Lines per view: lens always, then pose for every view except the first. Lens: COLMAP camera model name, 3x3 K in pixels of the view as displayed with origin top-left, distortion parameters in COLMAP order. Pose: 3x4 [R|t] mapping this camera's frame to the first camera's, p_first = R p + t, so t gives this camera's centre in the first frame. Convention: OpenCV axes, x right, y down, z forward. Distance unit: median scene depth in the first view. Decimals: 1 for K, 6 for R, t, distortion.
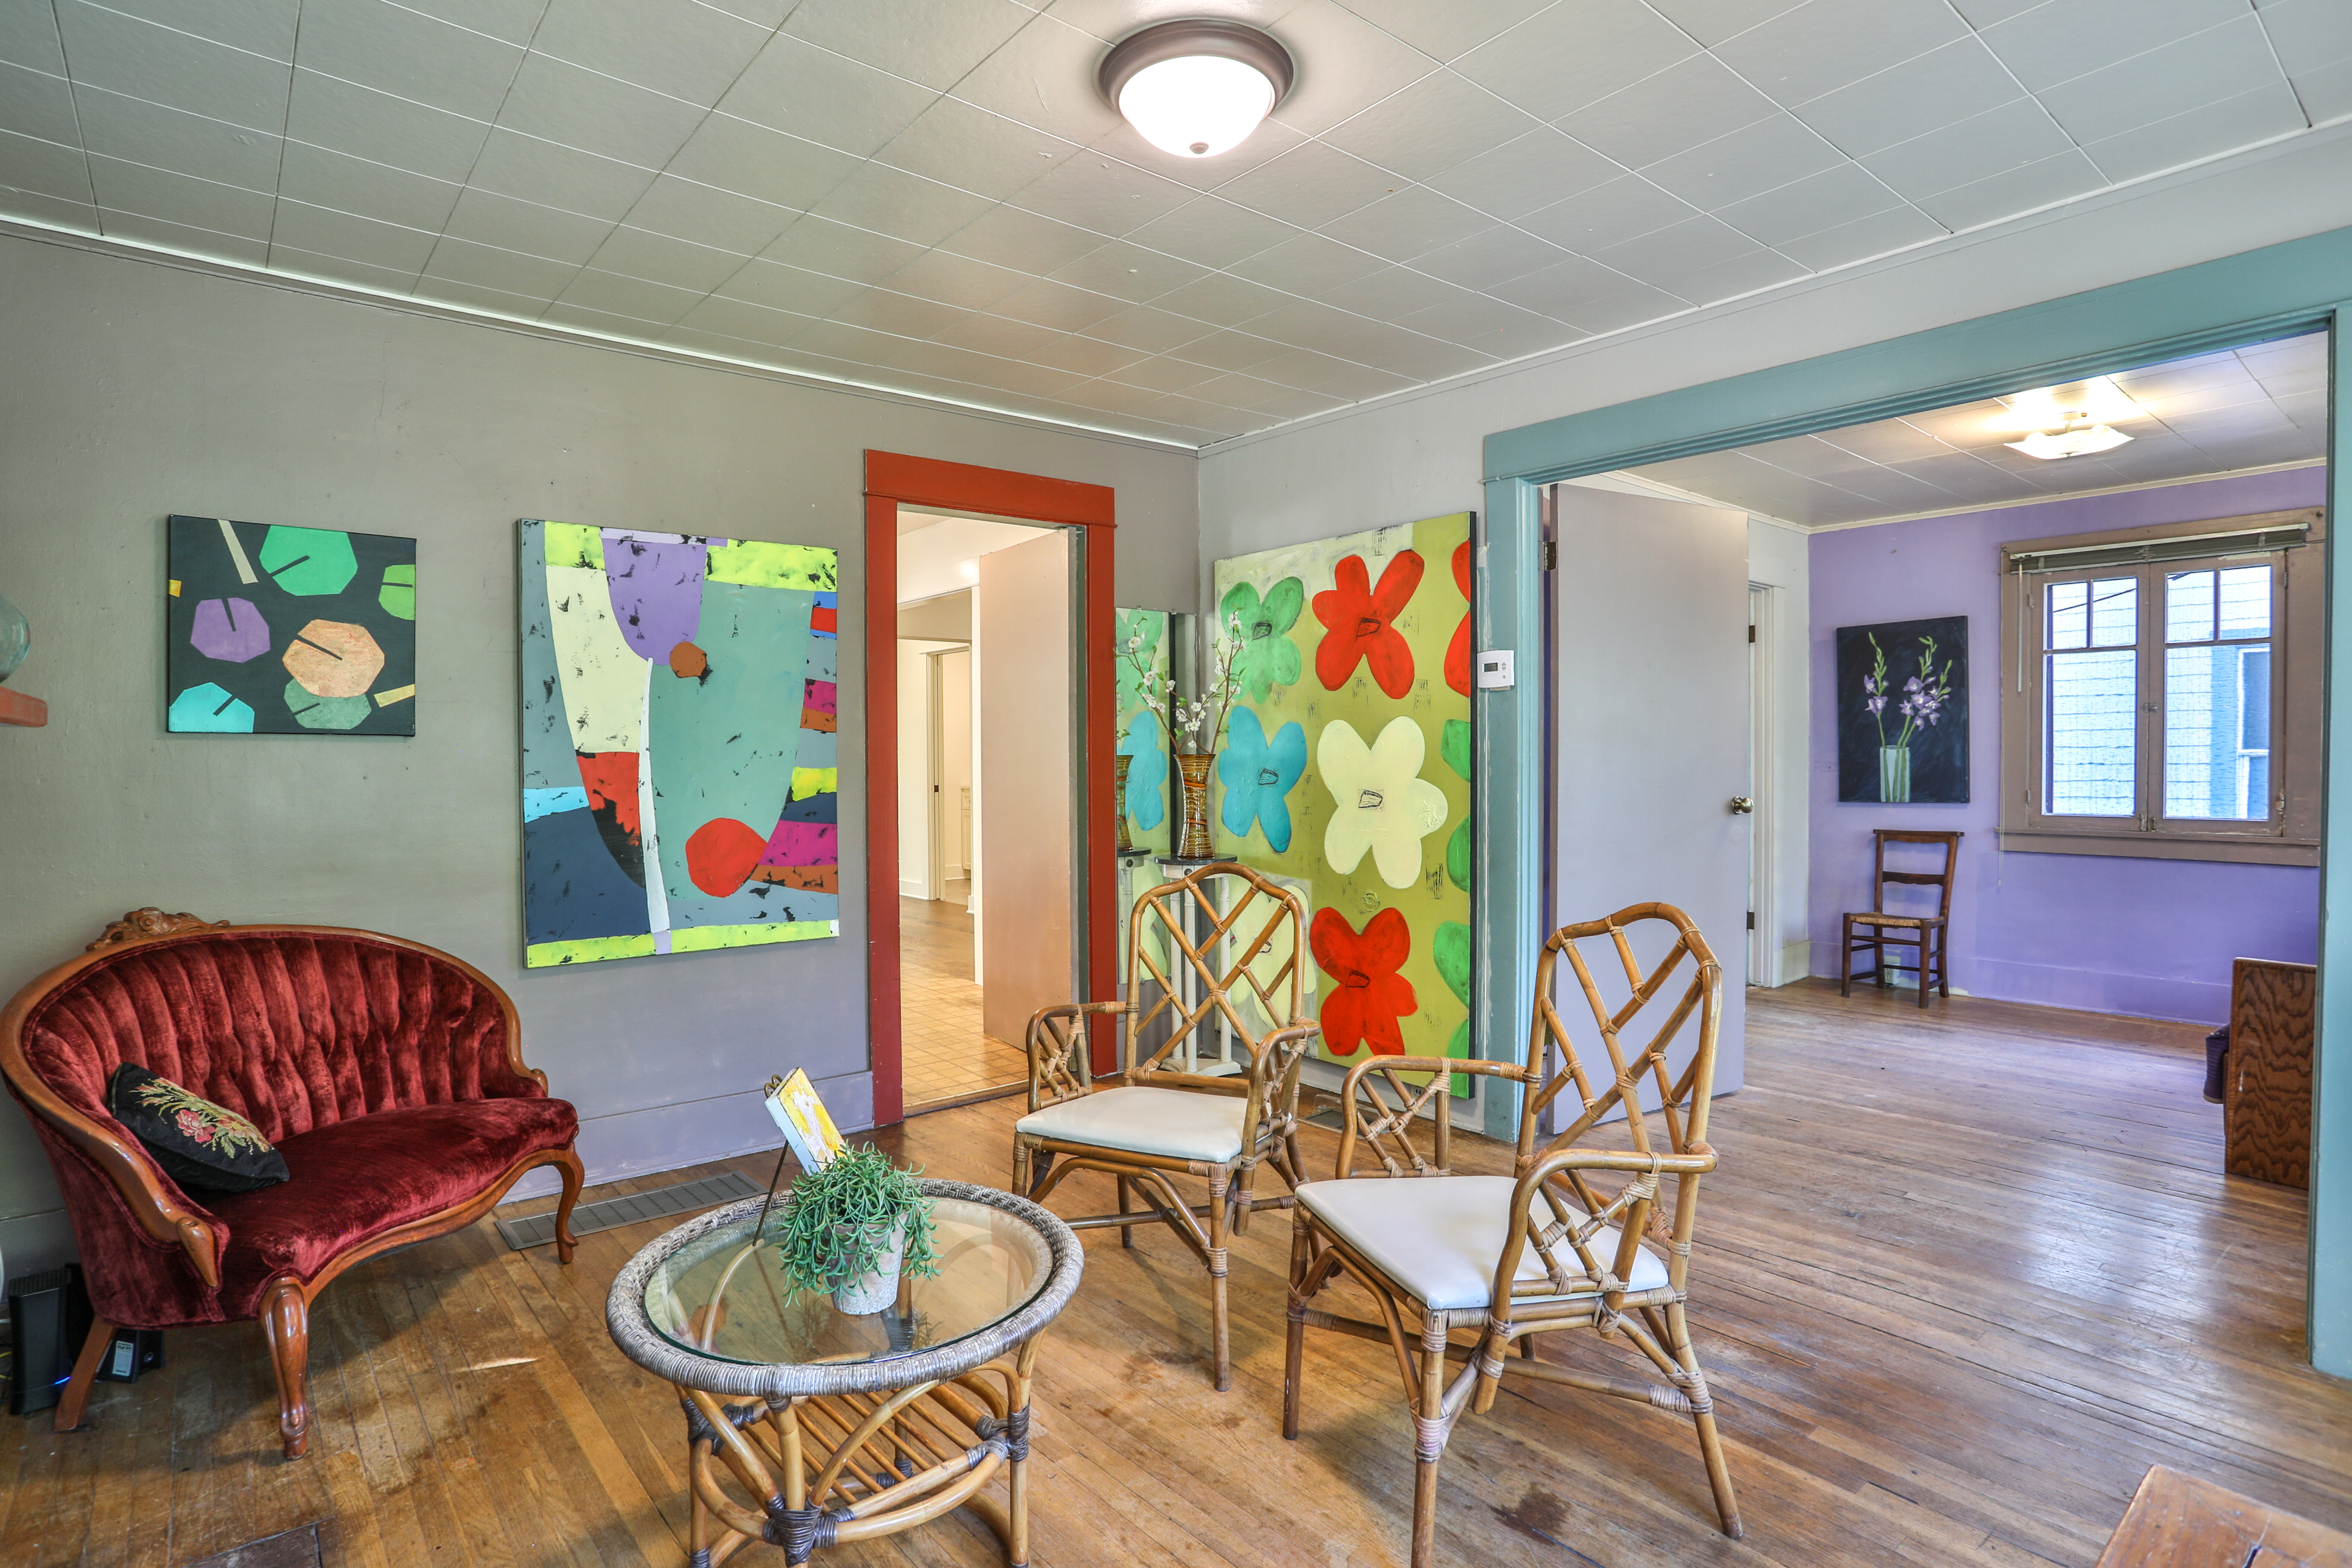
lens RADIAL K [[1210.2, 0, 1156.1], [0, 1210.2, 779.9], [0, 0, 1]] dist [-0.067892, 0.024594]
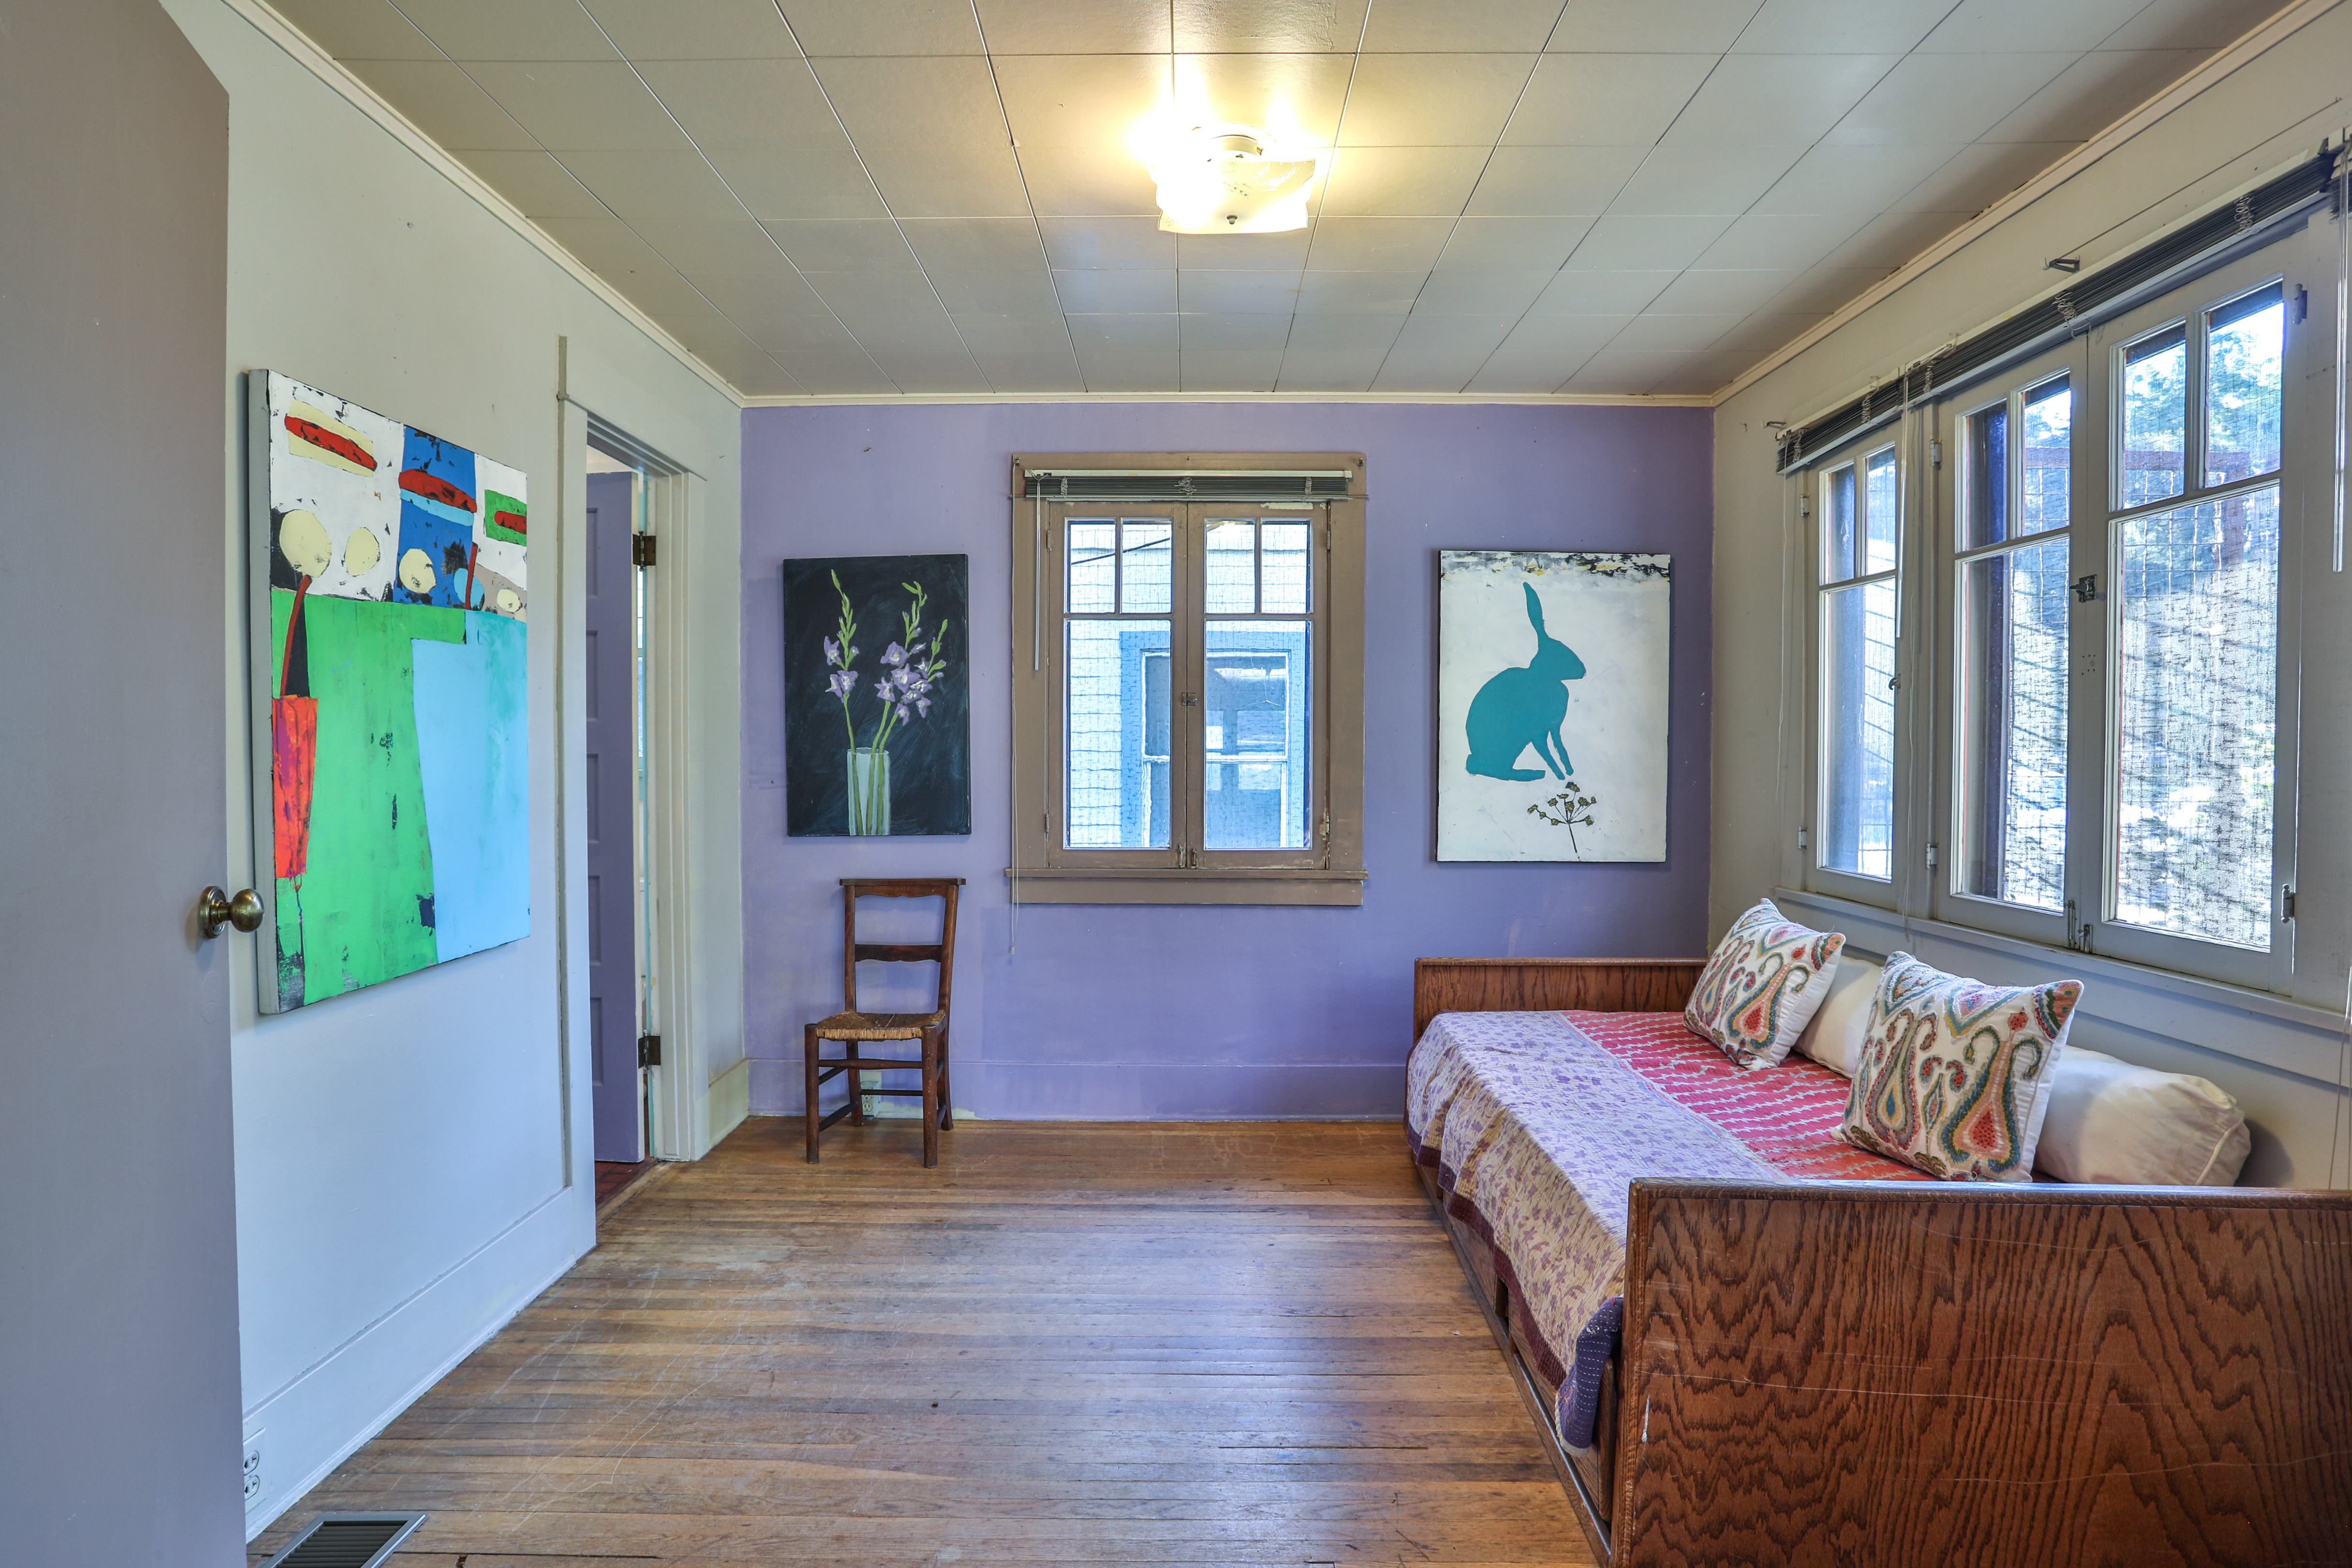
lens RADIAL K [[1210.2, 0, 1167.0], [0, 1210.2, 786.0], [0, 0, 1]] dist [-0.067892, 0.024594]
pose [[0.643114, -0.011491, 0.765684, 0.337923], [0.008100, 0.999934, 0.008203, -0.018175], [-0.765727, 0.000927, 0.643165, 0.678140]]
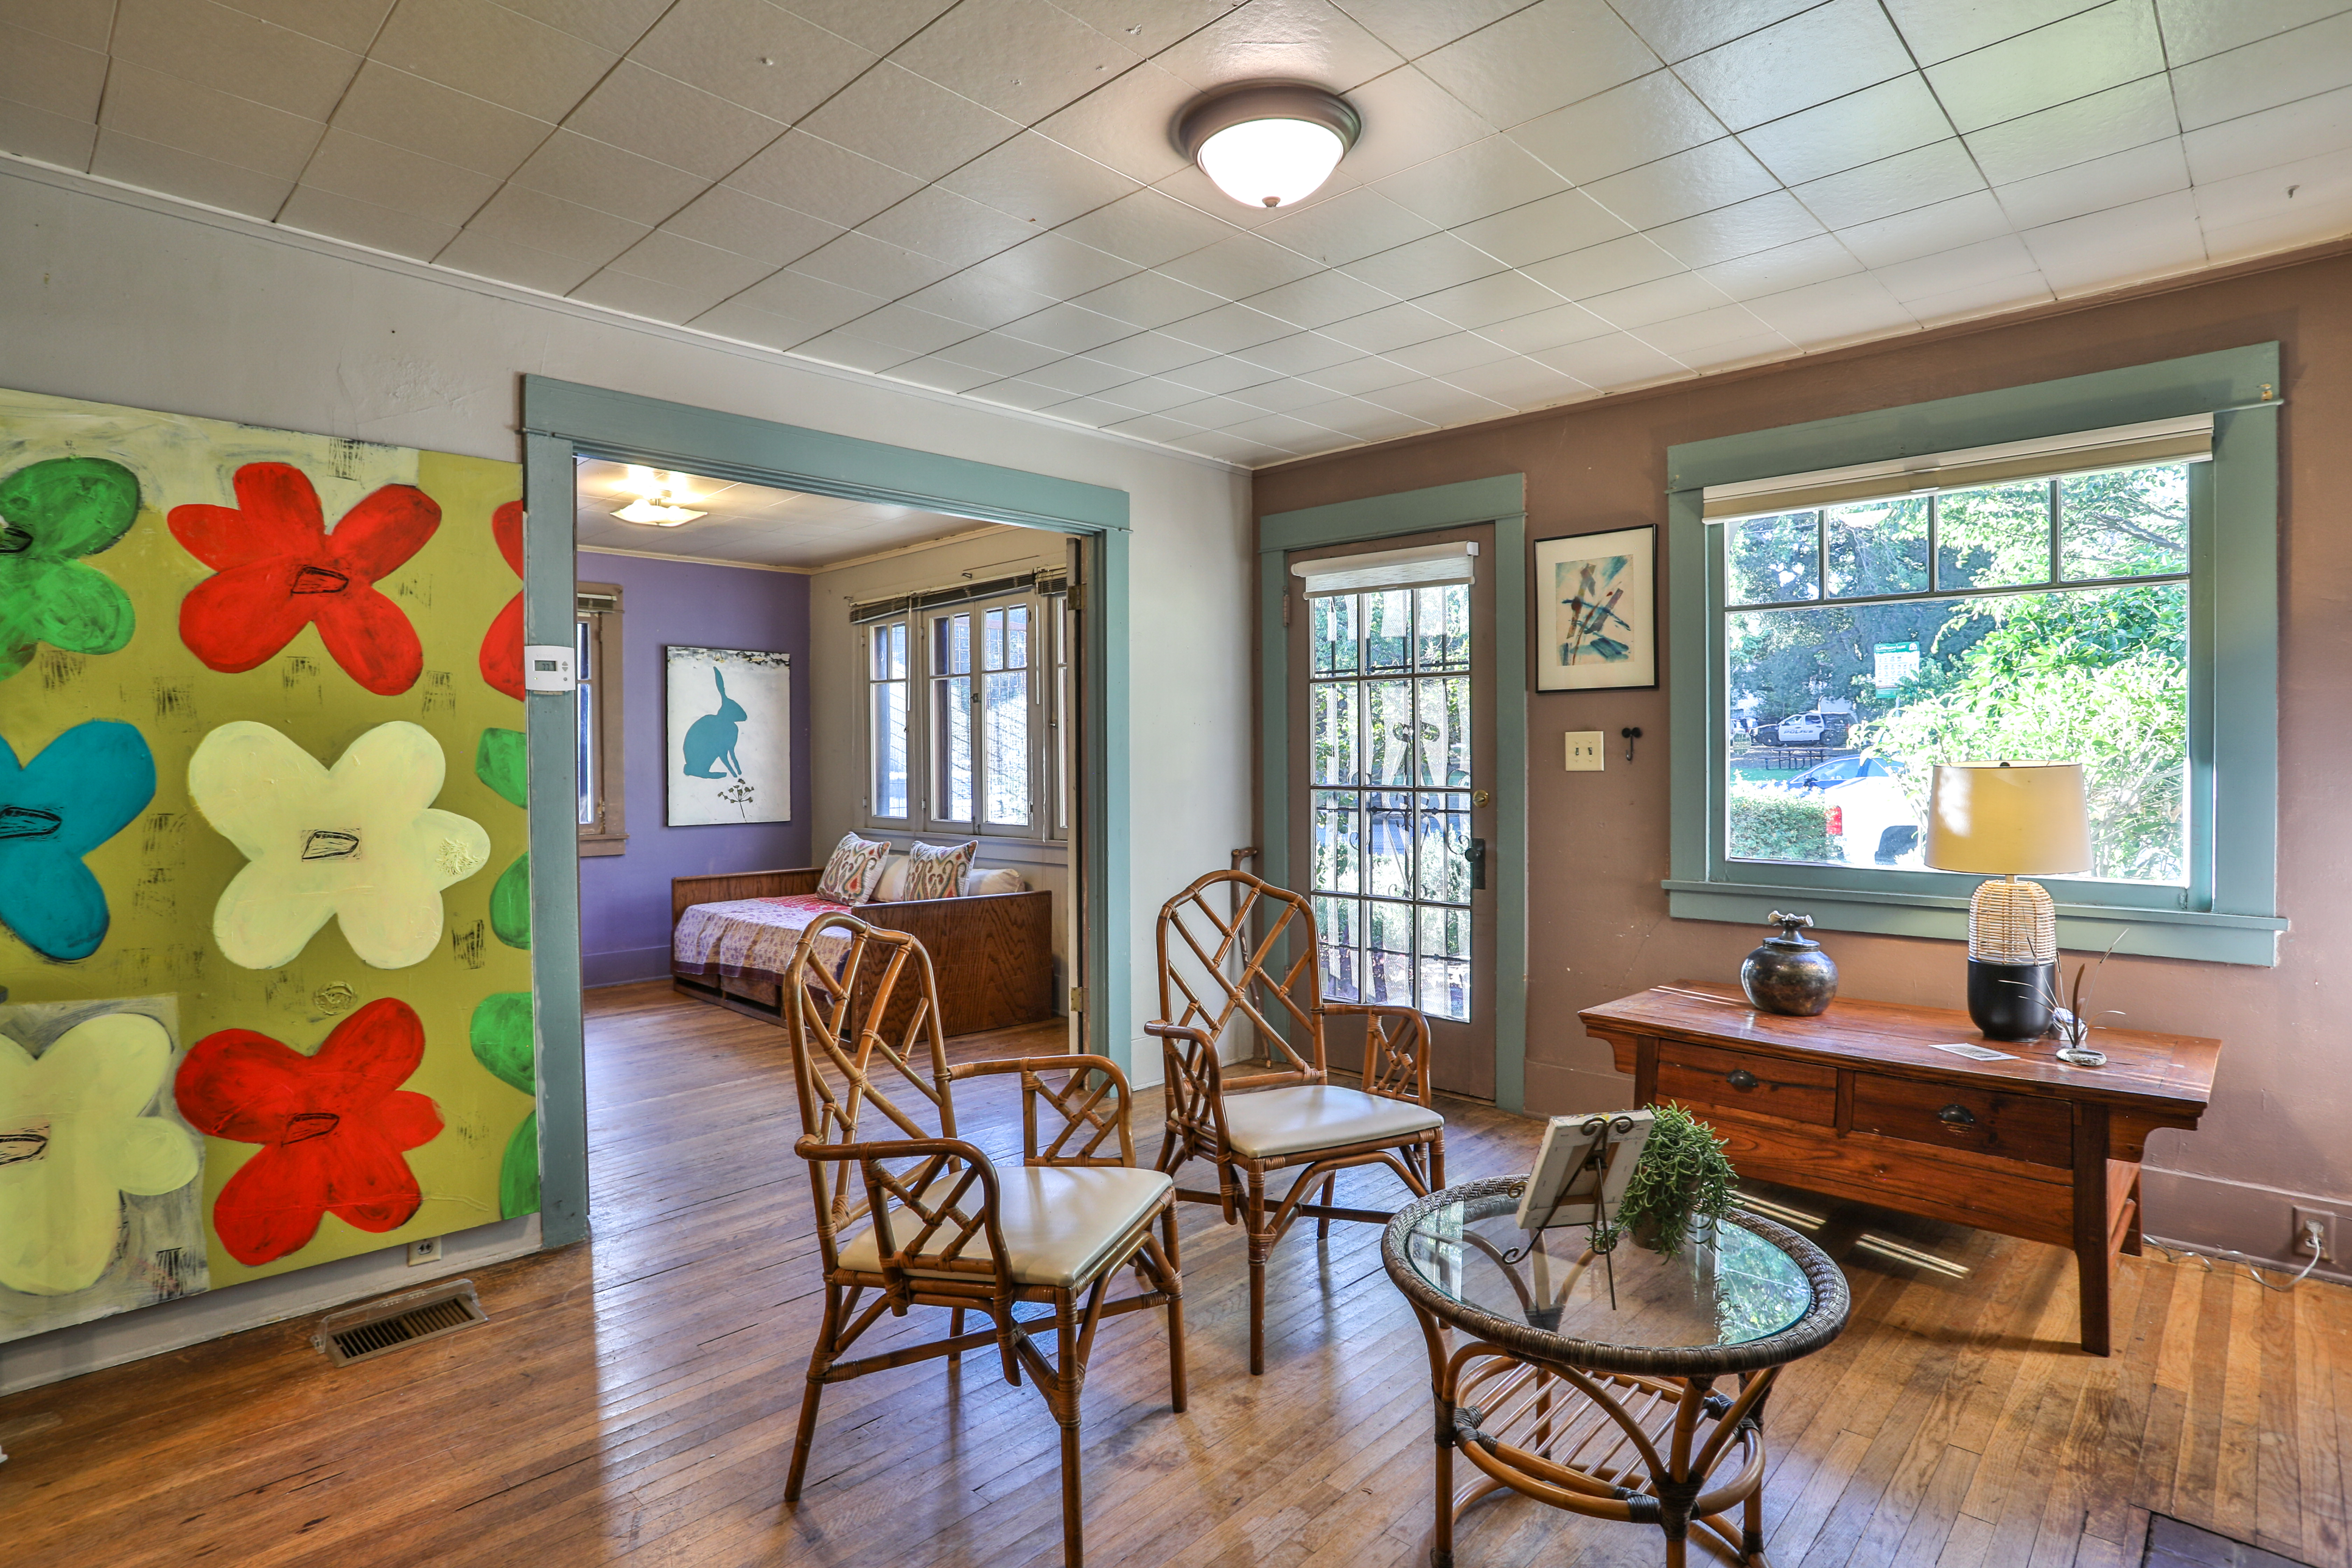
lens RADIAL K [[1210.2, 0, 1178.9], [0, 1210.2, 776.2], [0, 0, 1]] dist [-0.067892, 0.024594]
pose [[-0.119632, -0.007459, 0.992790, -0.525310], [0.028707, 0.999528, 0.010969, -0.014892], [-0.992403, 0.029812, -0.119361, 0.629421]]
